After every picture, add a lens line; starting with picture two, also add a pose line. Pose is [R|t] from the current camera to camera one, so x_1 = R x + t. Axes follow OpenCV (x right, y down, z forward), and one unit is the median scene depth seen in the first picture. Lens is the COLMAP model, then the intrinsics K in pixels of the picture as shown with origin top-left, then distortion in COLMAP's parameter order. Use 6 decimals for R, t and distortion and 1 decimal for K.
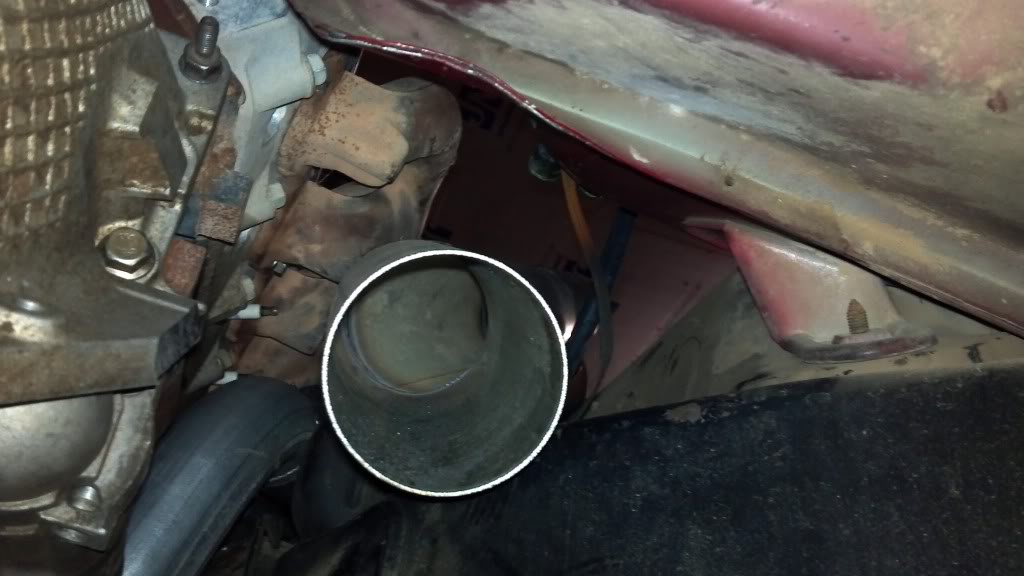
lens RADIAL K [[1083.7, 0, 492.6], [0, 1083.7, 287.2], [0, 0, 1]] dist [0.115711, -0.453551]
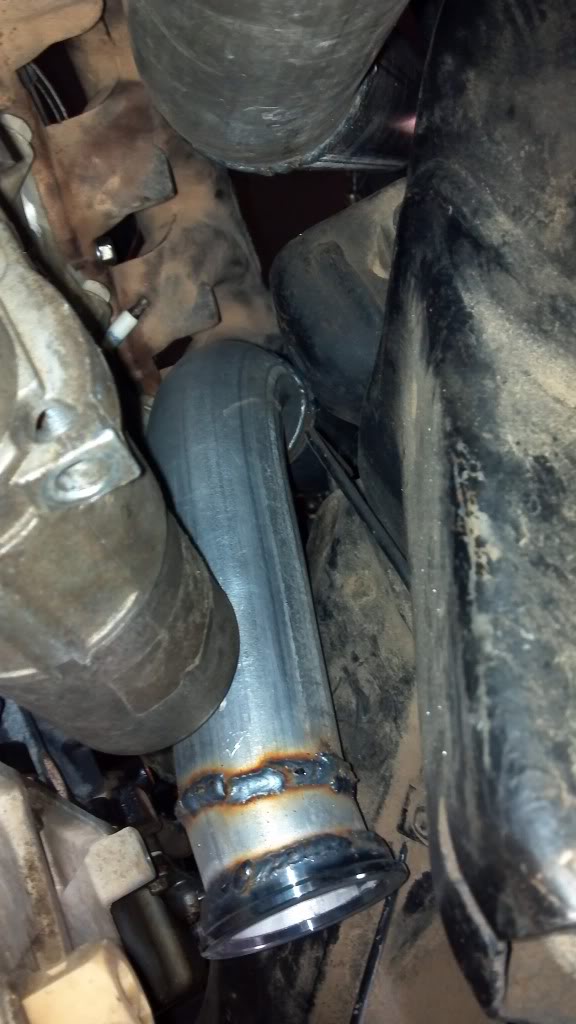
lens RADIAL K [[1083.7, 0, 261.7], [0, 1083.7, 516.2], [0, 0, 1]] dist [0.115711, -0.453551]
pose [[0.700533, -0.692166, -0.173668, -0.221945], [0.710029, 0.700437, 0.072436, 0.274339], [0.071506, -0.174053, 0.982137, 0.393111]]
